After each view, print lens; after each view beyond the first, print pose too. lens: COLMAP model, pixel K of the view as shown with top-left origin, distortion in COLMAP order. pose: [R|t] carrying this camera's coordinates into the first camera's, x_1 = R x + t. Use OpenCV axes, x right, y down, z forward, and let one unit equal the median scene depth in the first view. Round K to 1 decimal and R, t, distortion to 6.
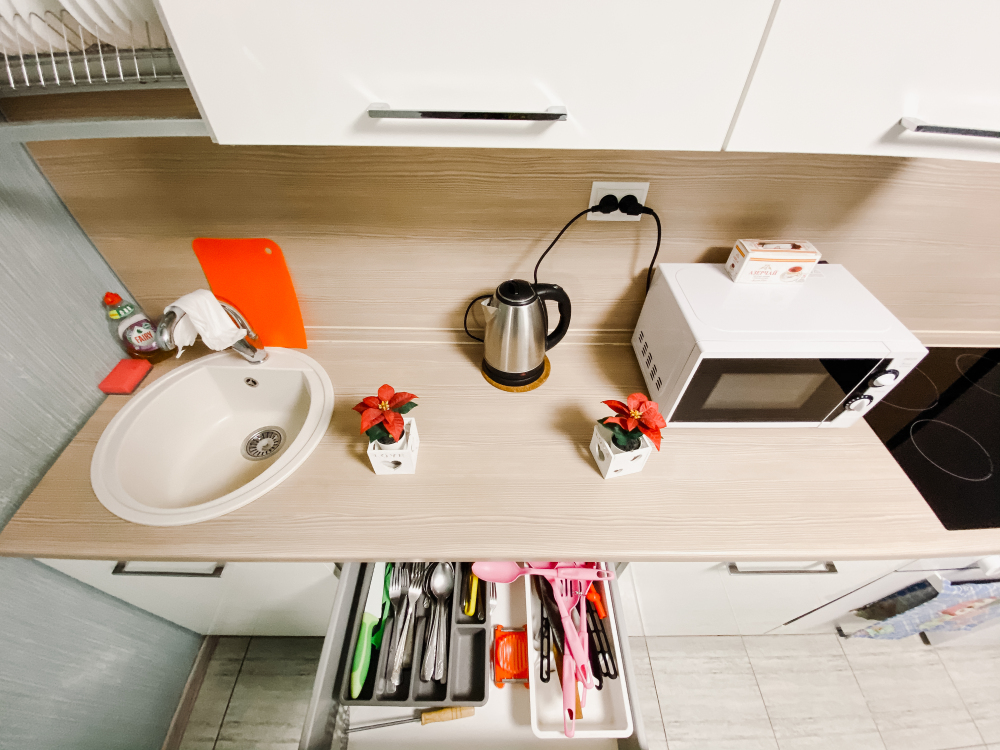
lens RADIAL K [[404.1, 0, 500.2], [0, 404.1, 380.5], [0, 0, 1]] dist [0.028643, -0.022129]
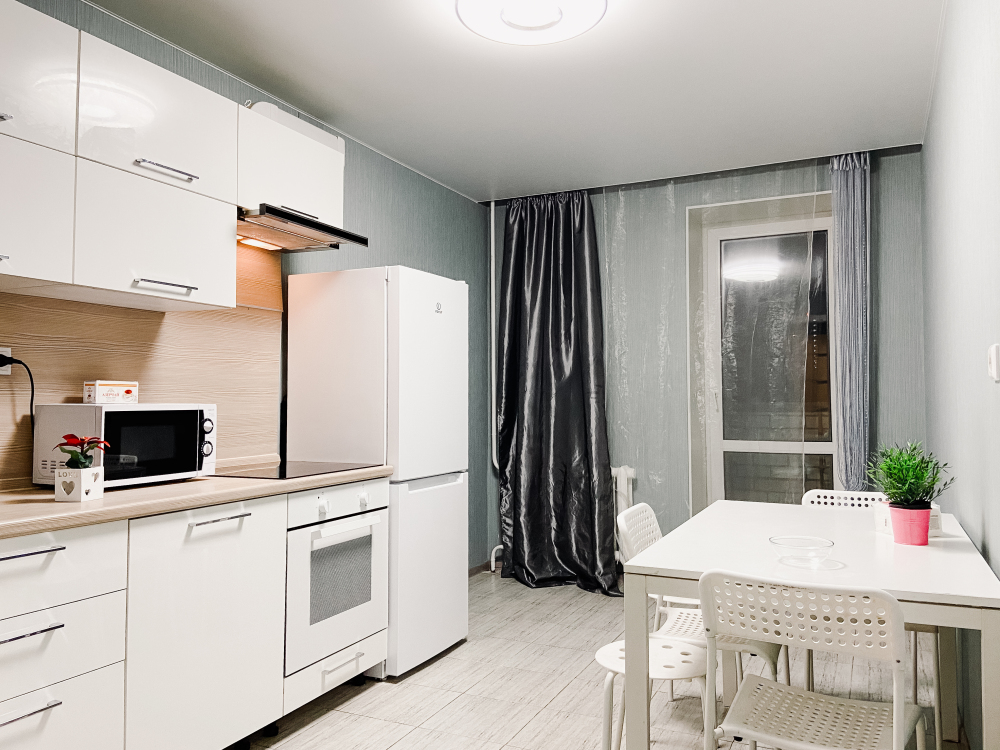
lens RADIAL K [[769.3, 0, 498.3], [0, 769.3, 368.8], [0, 0, 1]] dist [0.118147, -0.143585]
pose [[0.439330, 0.022812, 0.898036, -1.354744], [0.661856, 0.667710, -0.340749, 1.629699], [-0.607401, 0.744071, 0.278247, -0.764524]]
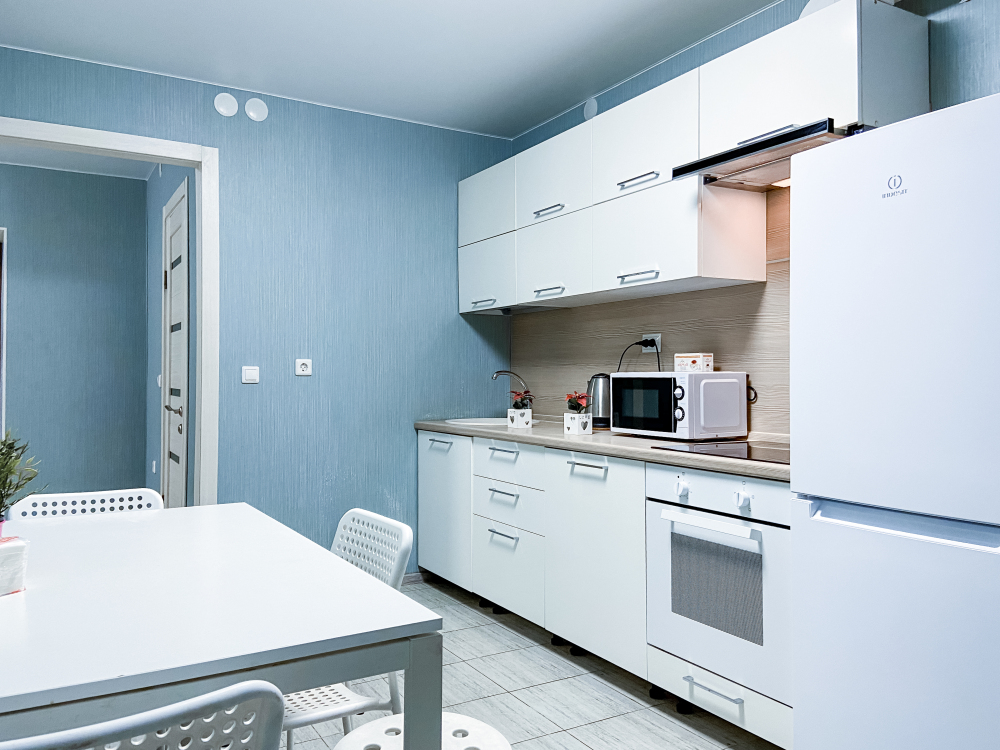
lens RADIAL K [[769.3, 0, 498.3], [0, 769.3, 368.8], [0, 0, 1]] dist [0.118147, -0.143585]
pose [[0.505073, -0.020344, -0.862837, 3.297901], [-0.626716, 0.678709, -0.382859, 1.648146], [0.593404, 0.734126, 0.330048, -0.664931]]
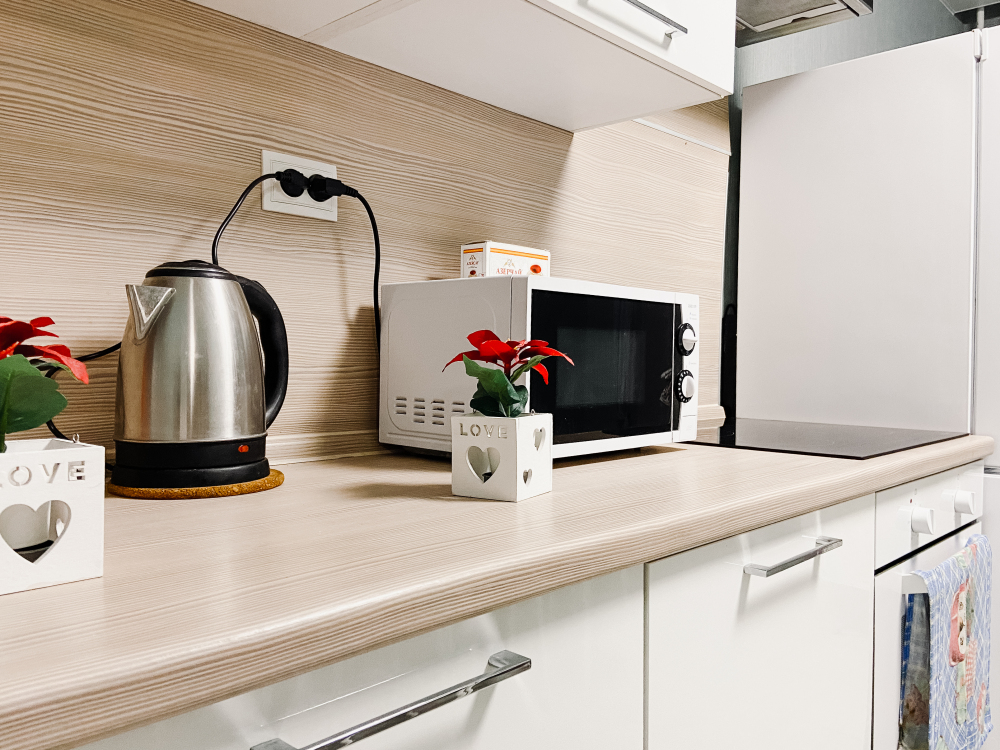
lens RADIAL K [[802.2, 0, 504.8], [0, 802.2, 375.6], [0, 0, 1]] dist [0.126384, -0.146149]
pose [[0.690698, -0.022368, 0.722797, -0.447948], [0.528010, 0.698548, -0.482944, 0.591486], [-0.494106, 0.715213, 0.494297, 0.404074]]
